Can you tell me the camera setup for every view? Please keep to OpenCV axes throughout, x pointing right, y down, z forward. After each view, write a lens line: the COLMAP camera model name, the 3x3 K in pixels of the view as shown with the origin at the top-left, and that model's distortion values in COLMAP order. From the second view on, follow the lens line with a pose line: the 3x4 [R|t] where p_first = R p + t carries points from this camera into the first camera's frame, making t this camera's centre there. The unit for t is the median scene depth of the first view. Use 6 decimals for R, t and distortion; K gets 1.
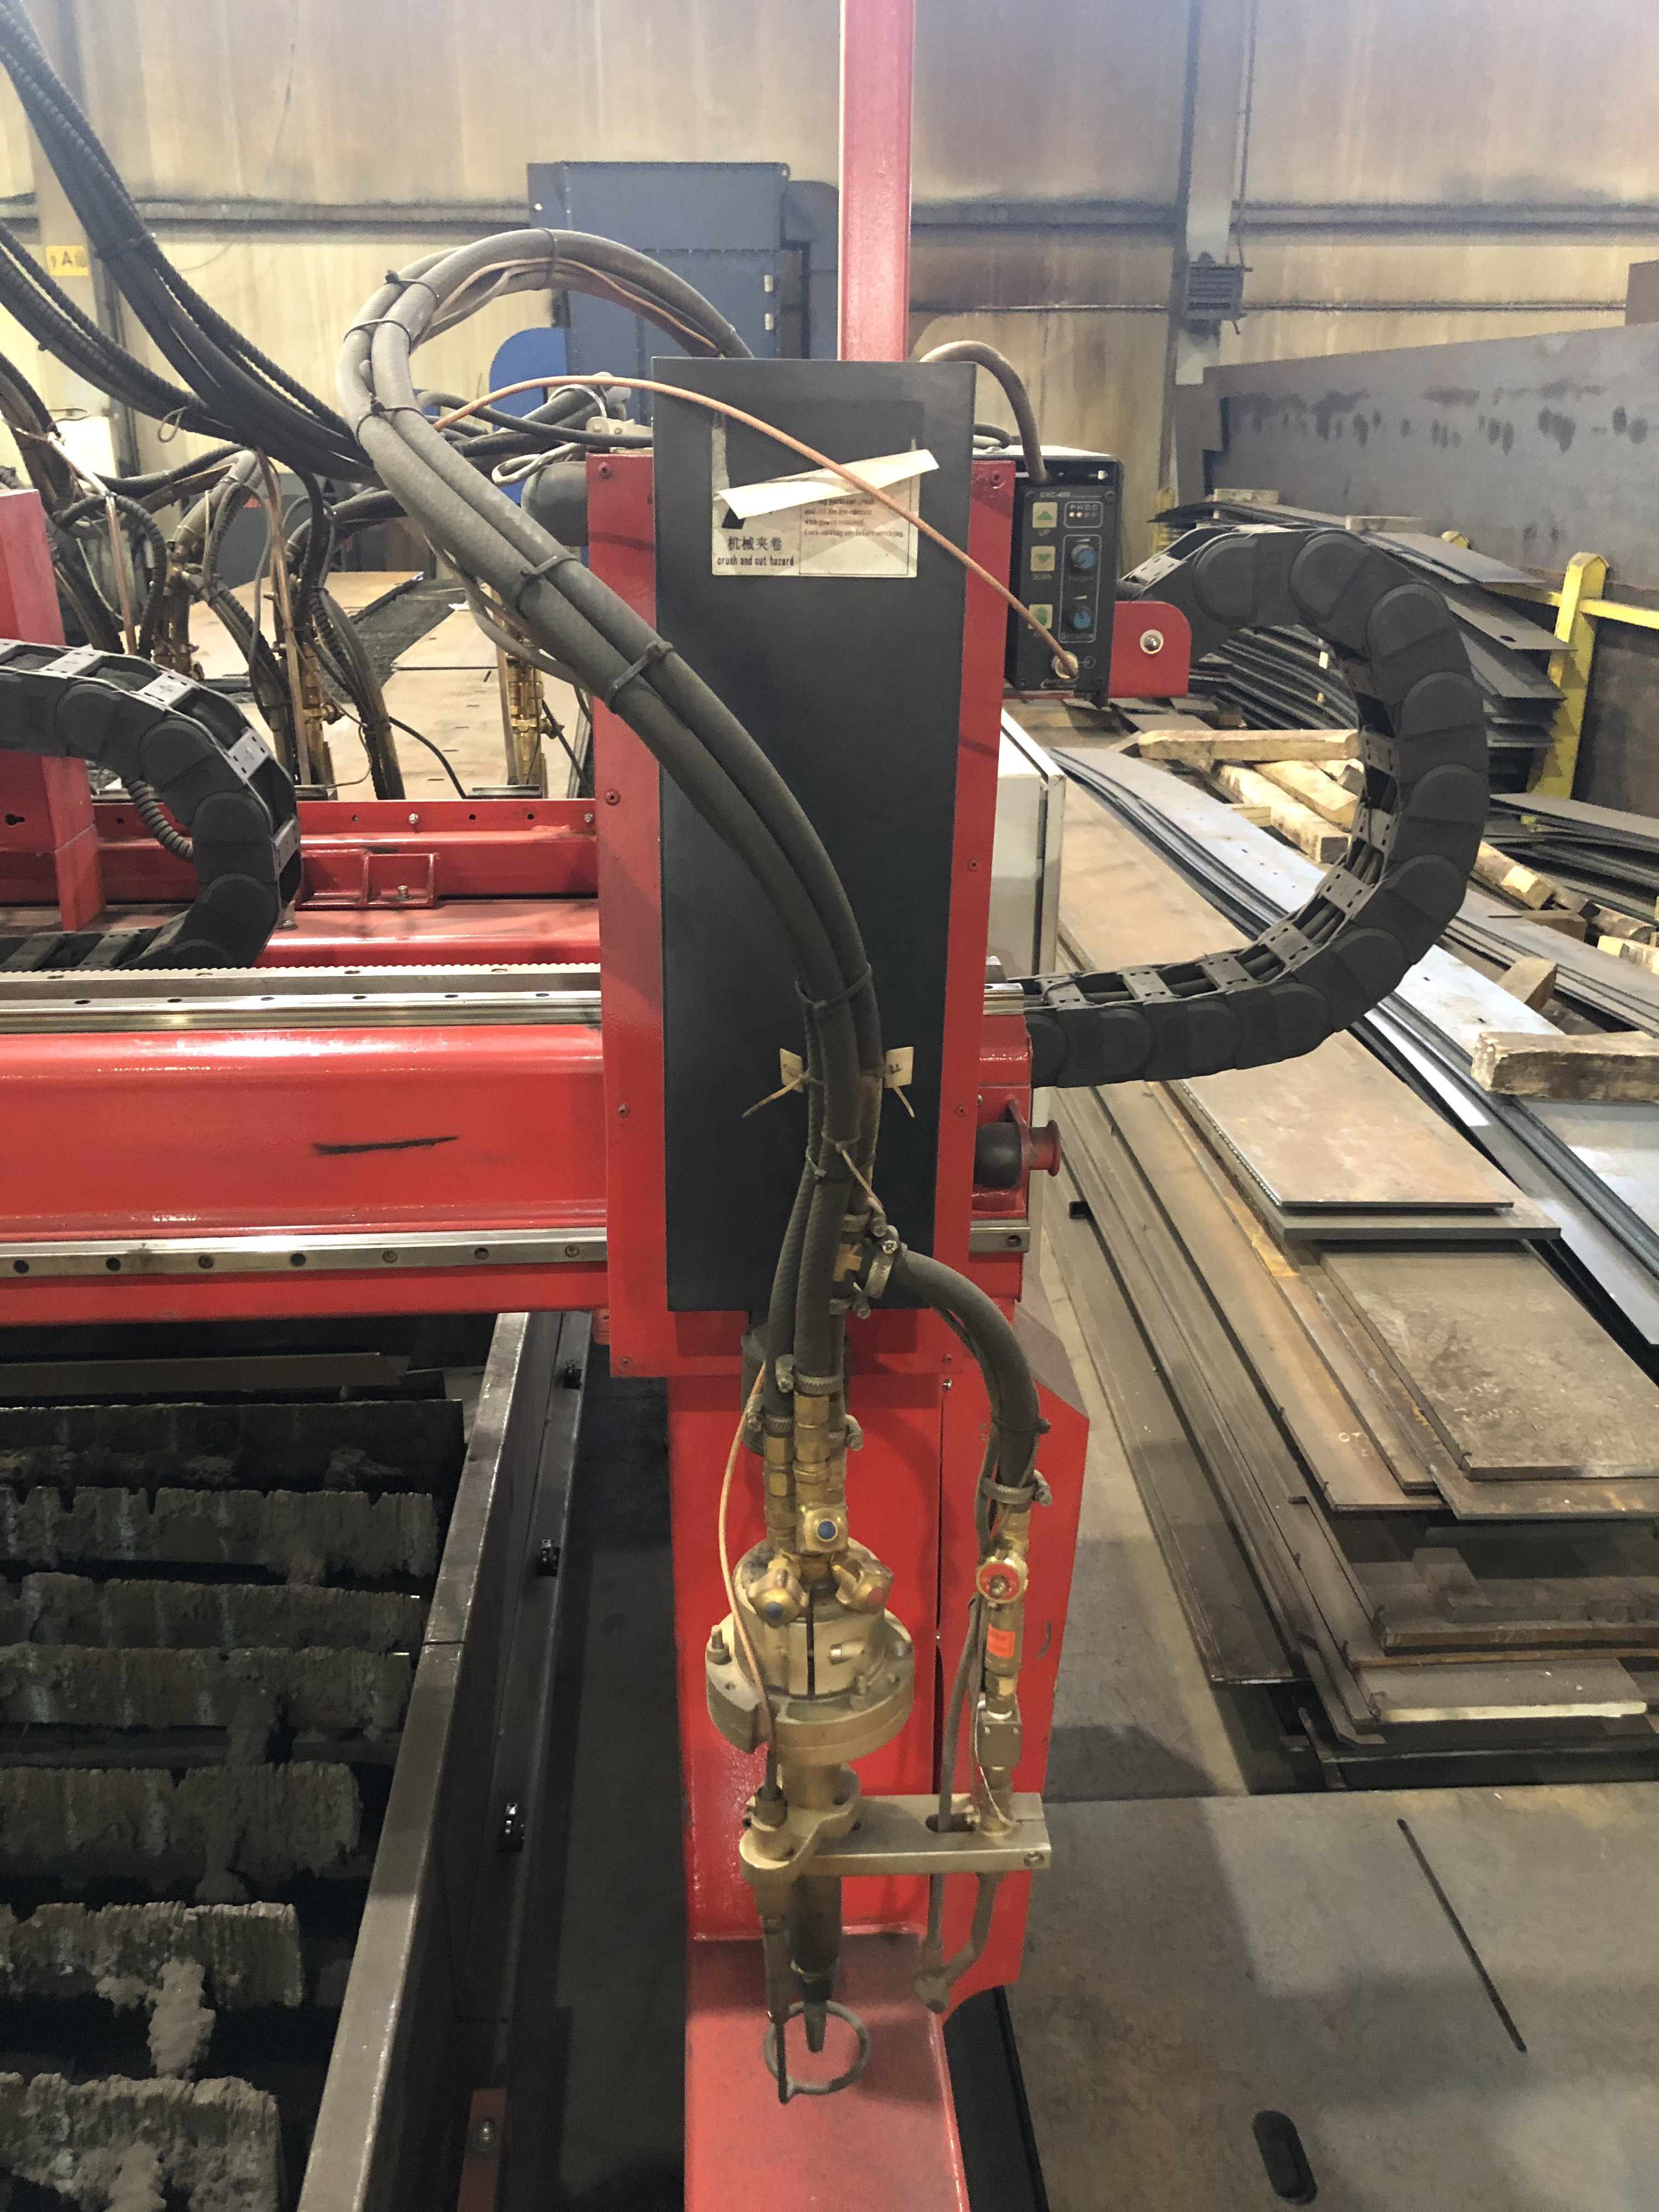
lens RADIAL K [[1823.2, 0, 814.2], [0, 1823.2, 1114.3], [0, 0, 1]] dist [-0.002249, 0.014821]
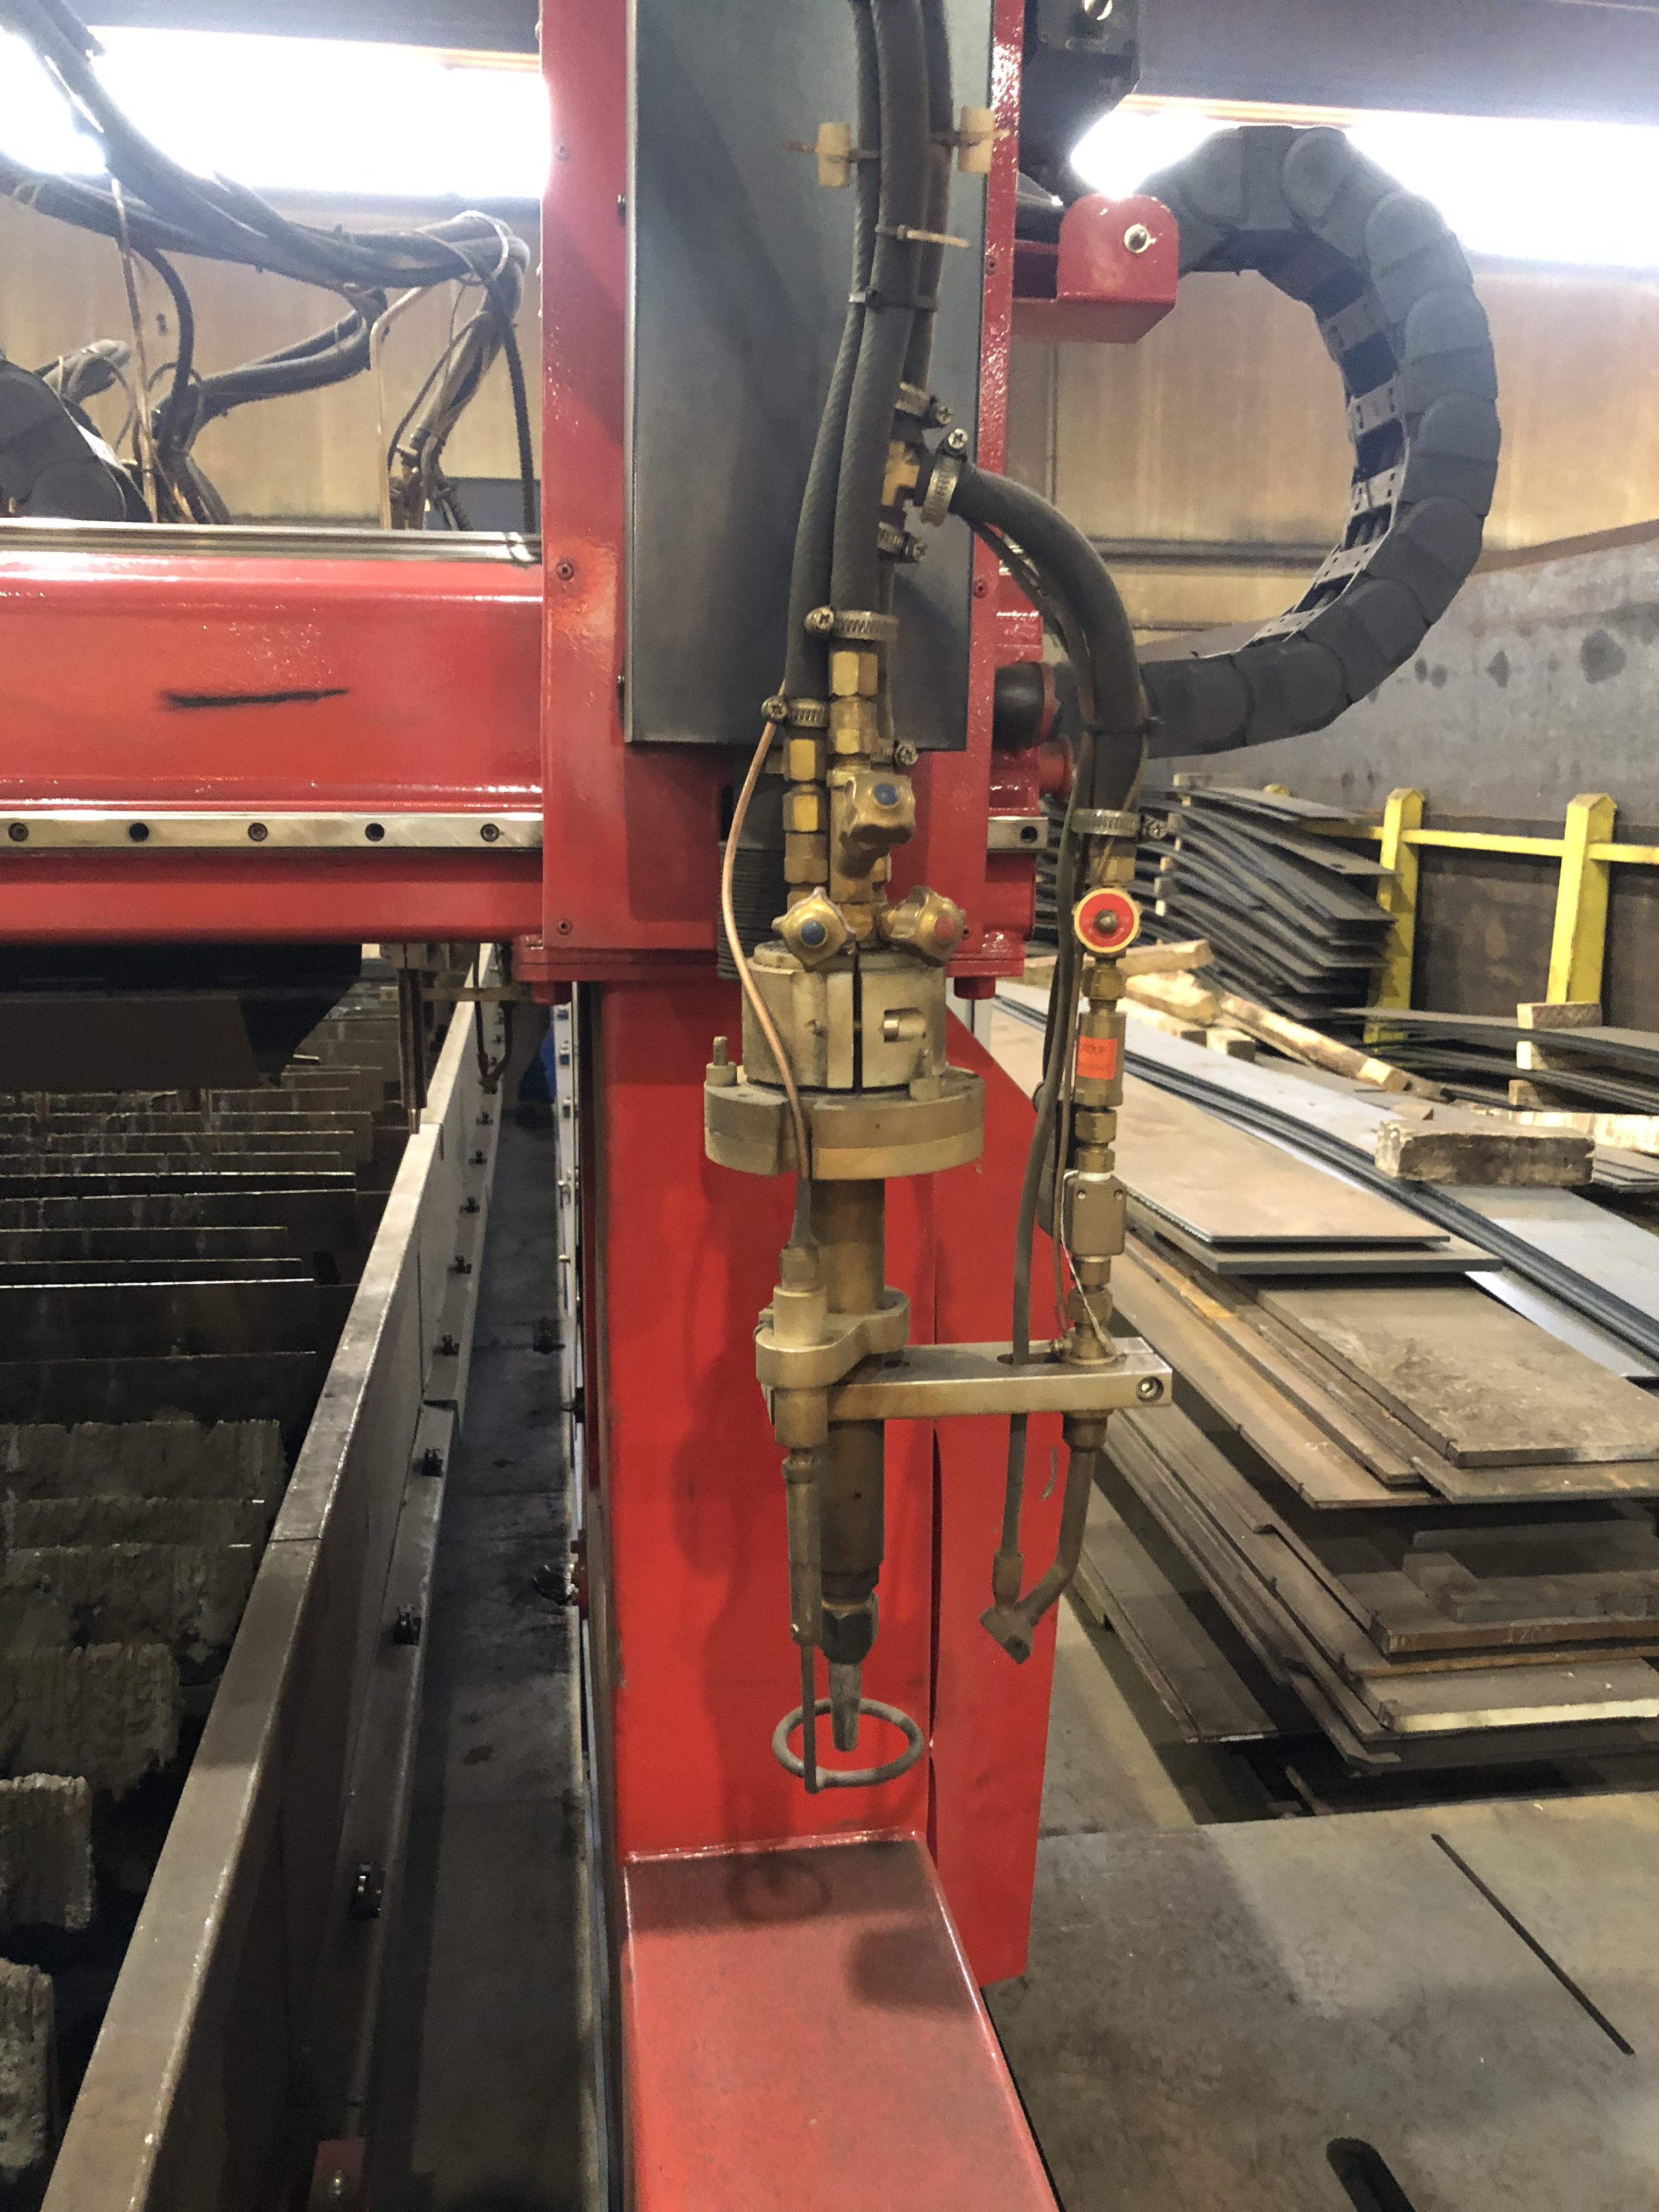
lens RADIAL K [[1808.7, 0, 829.5], [0, 1808.7, 1106.0], [0, 0, 1]] dist [0.001097, -0.003476]
pose [[0.994999, -0.008582, 0.099511, -0.035681], [0.028559, 0.979151, -0.201115, 0.198098], [-0.095711, 0.202951, 0.974500, 0.127311]]
